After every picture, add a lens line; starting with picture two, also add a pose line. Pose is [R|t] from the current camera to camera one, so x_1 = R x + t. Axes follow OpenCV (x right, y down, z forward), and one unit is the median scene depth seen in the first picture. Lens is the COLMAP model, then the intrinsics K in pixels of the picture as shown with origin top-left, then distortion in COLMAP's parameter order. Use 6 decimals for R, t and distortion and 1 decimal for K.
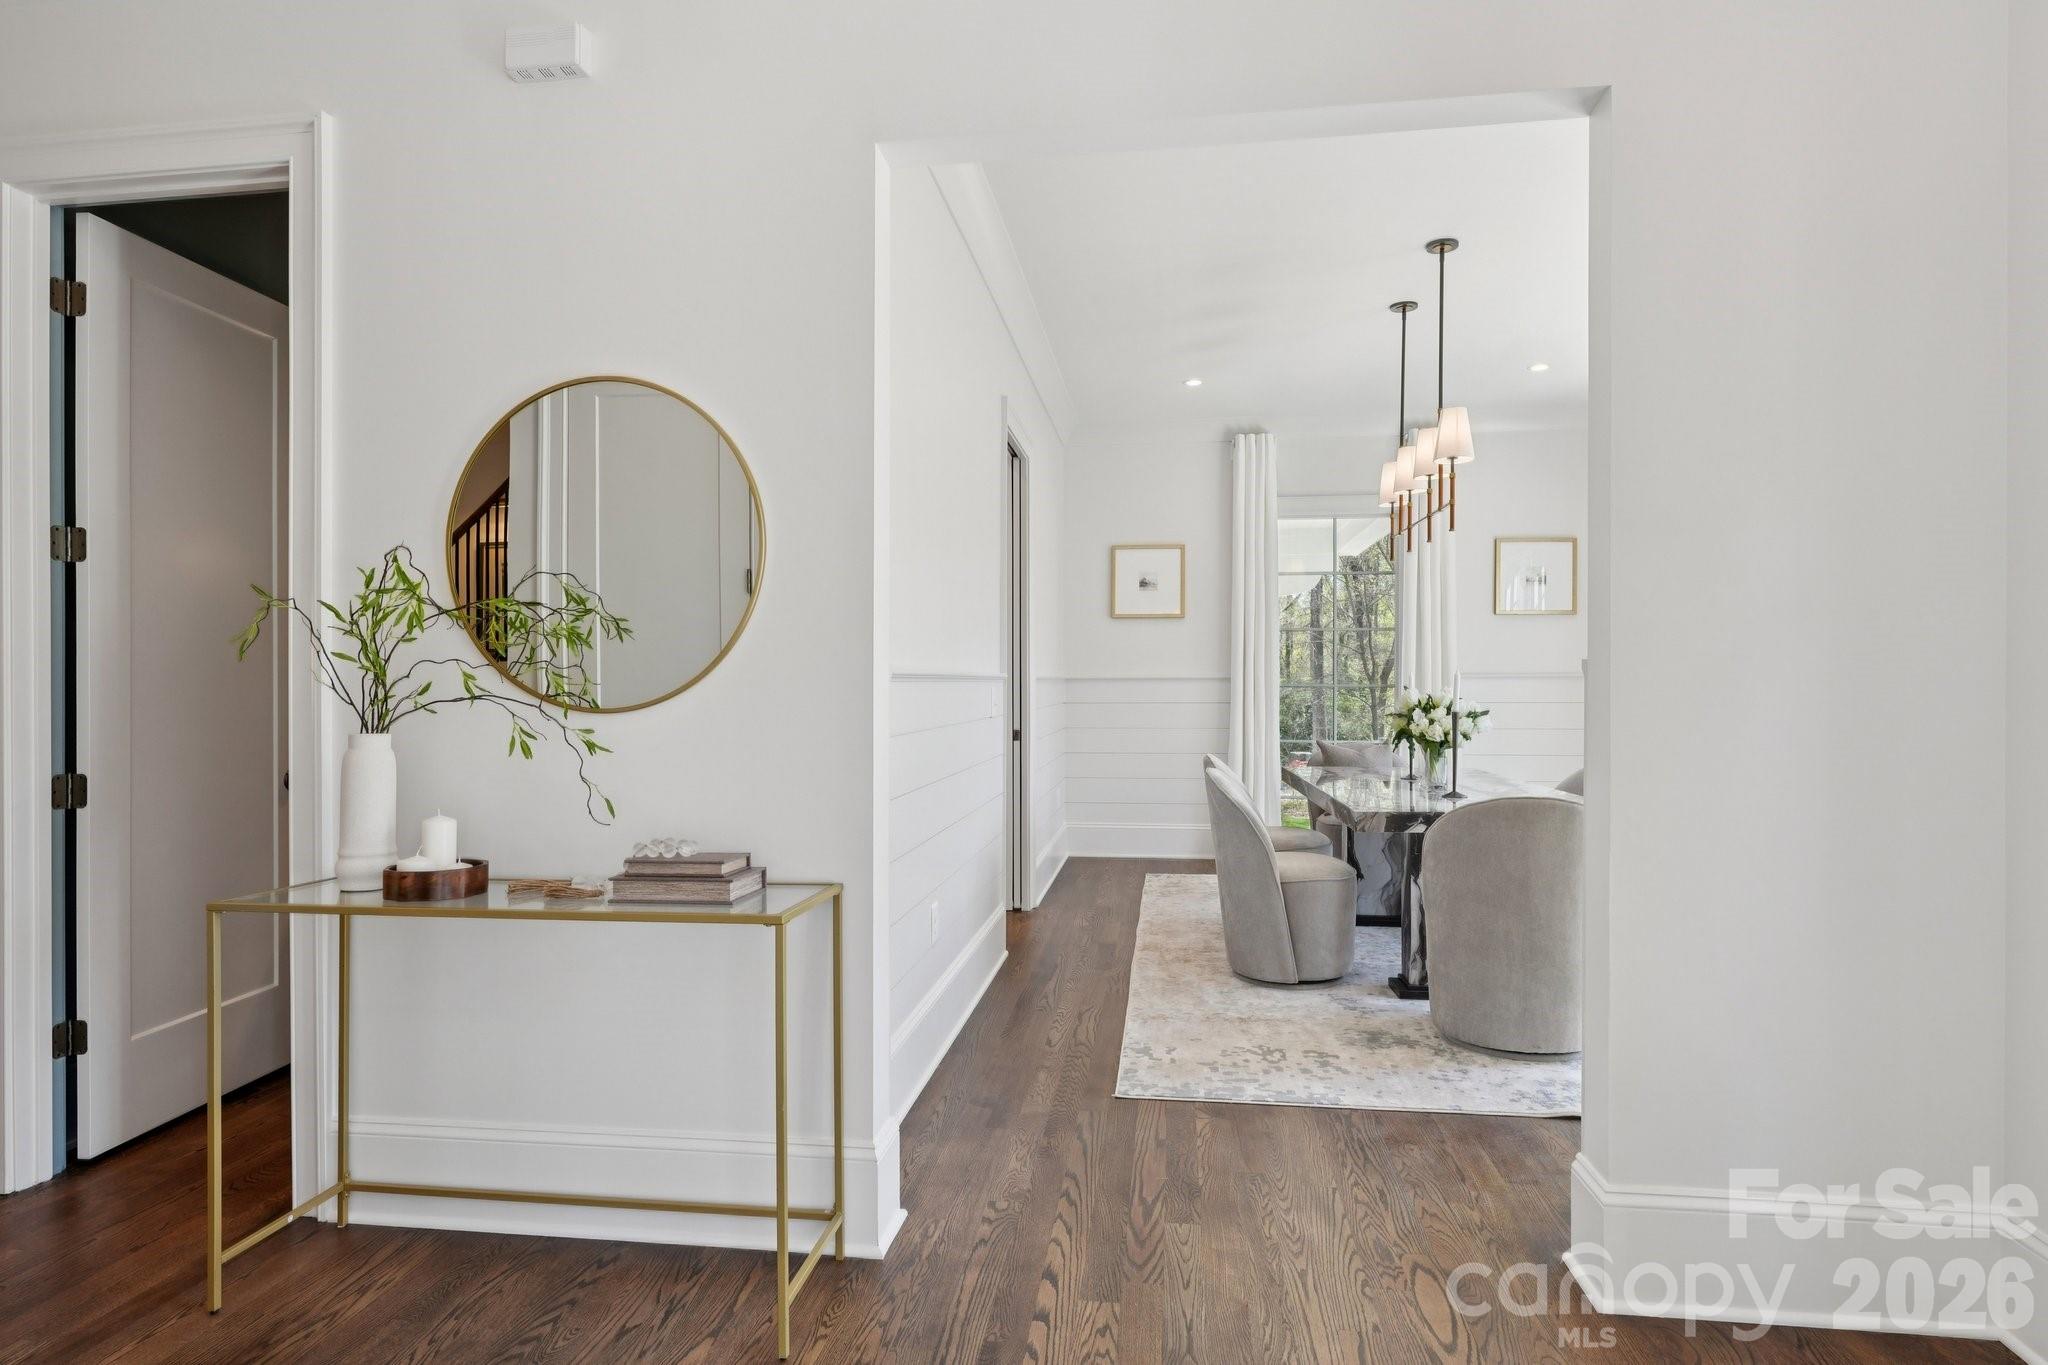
lens RADIAL K [[995.2, 0, 1024.0], [0, 995.2, 682.5], [0, 0, 1]] dist [0.000276, -0.000056]
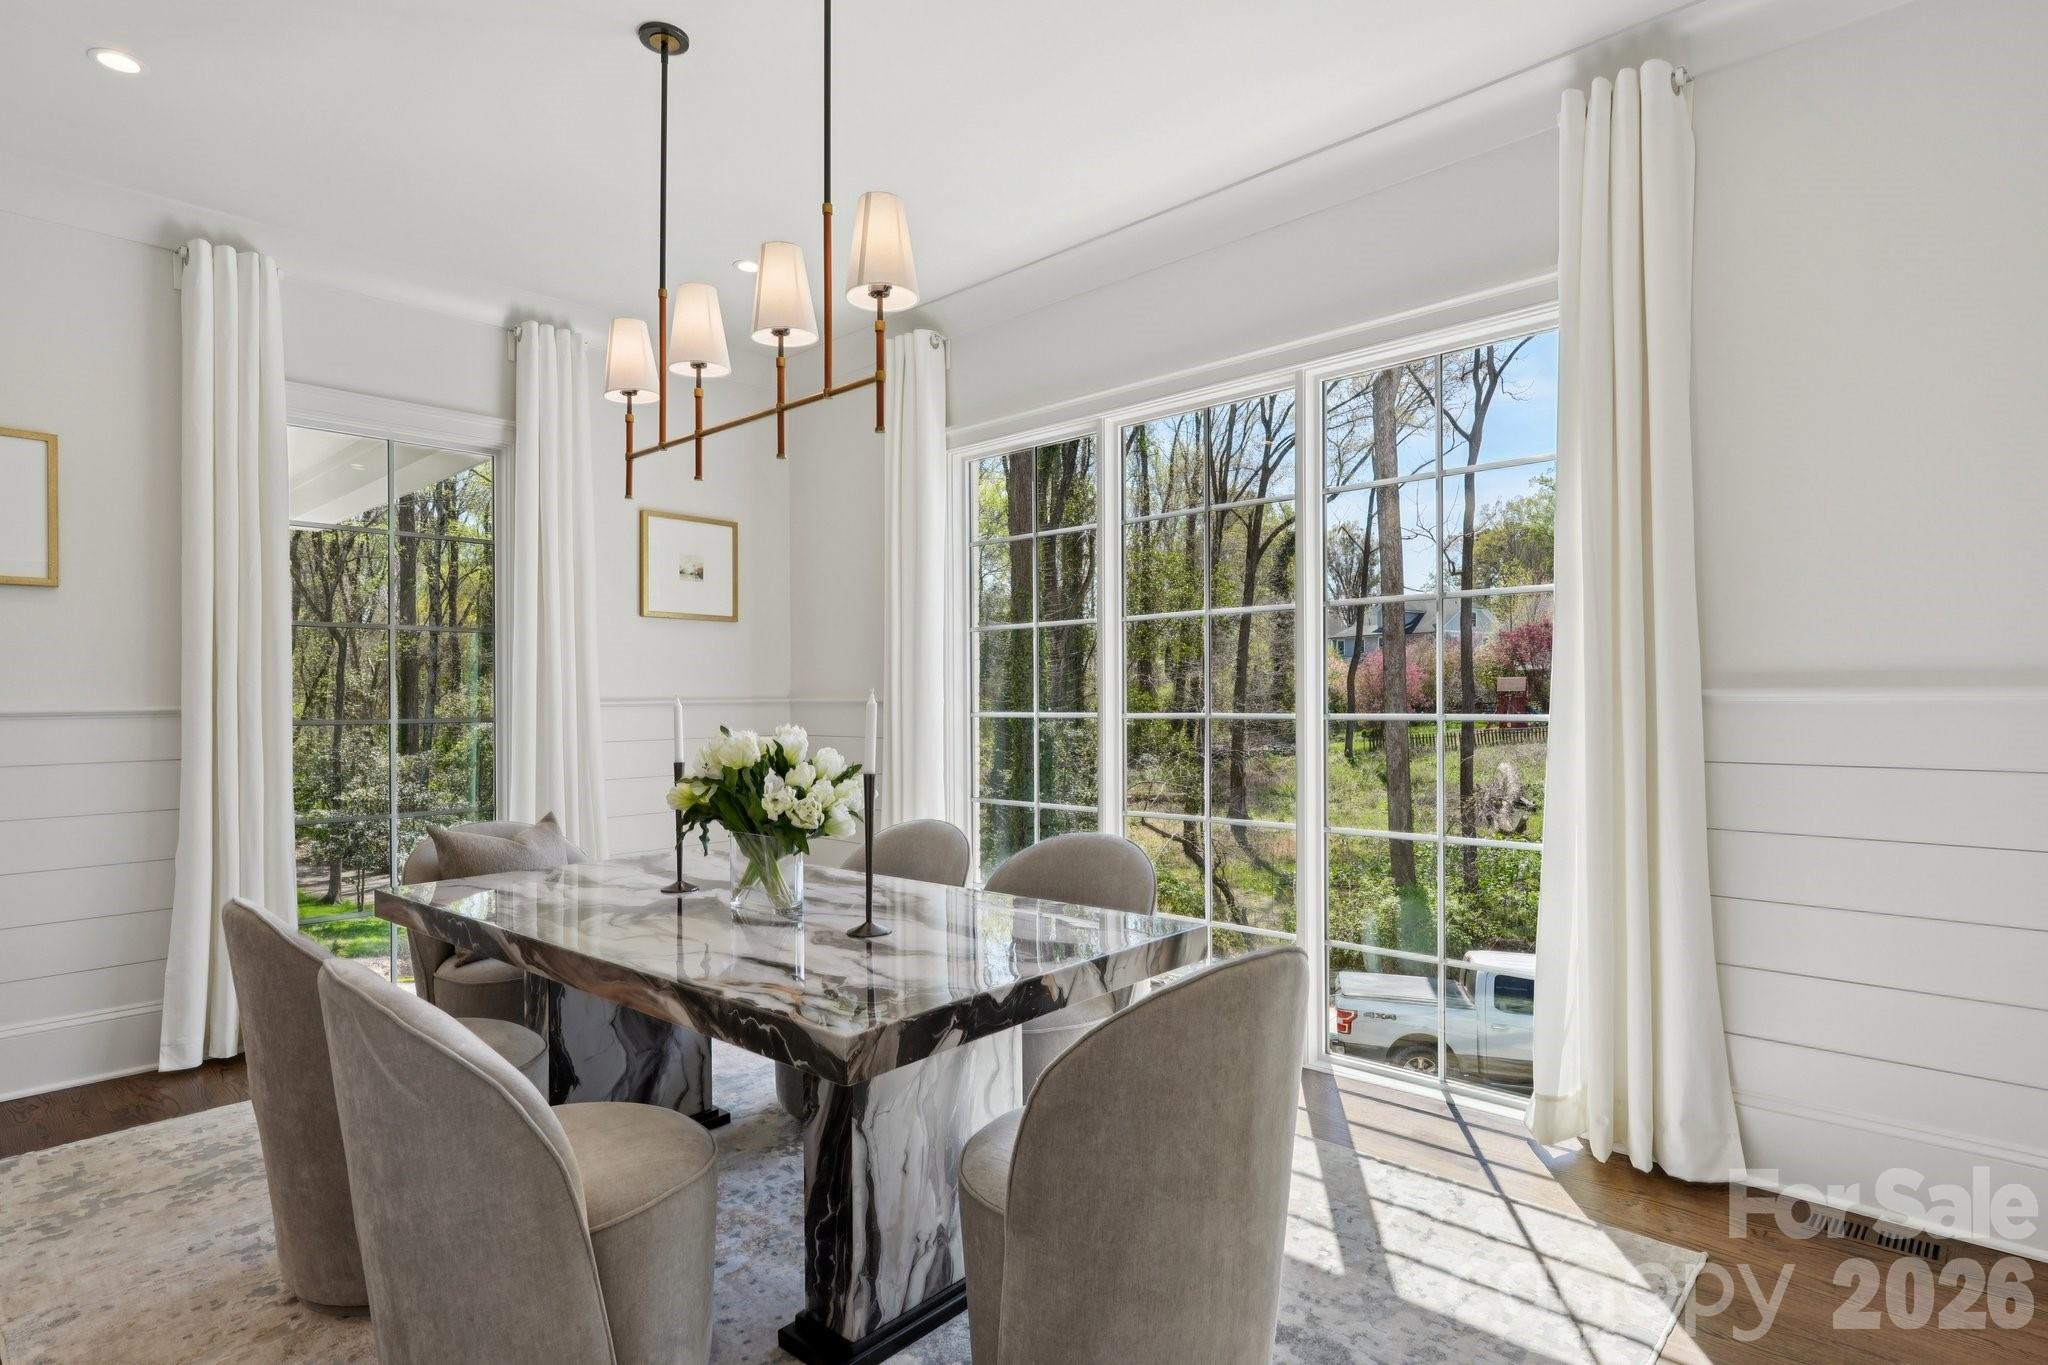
lens RADIAL K [[1060.5, 0, 1026.9], [0, 1060.5, 710.0], [0, 0, 1]] dist [0.001260, -0.000330]
pose [[0.570121, -0.003314, 0.821554, 0.007241], [0.006560, 0.999978, -0.000519, -0.002323], [-0.821535, 0.005685, 0.570130, 0.337185]]
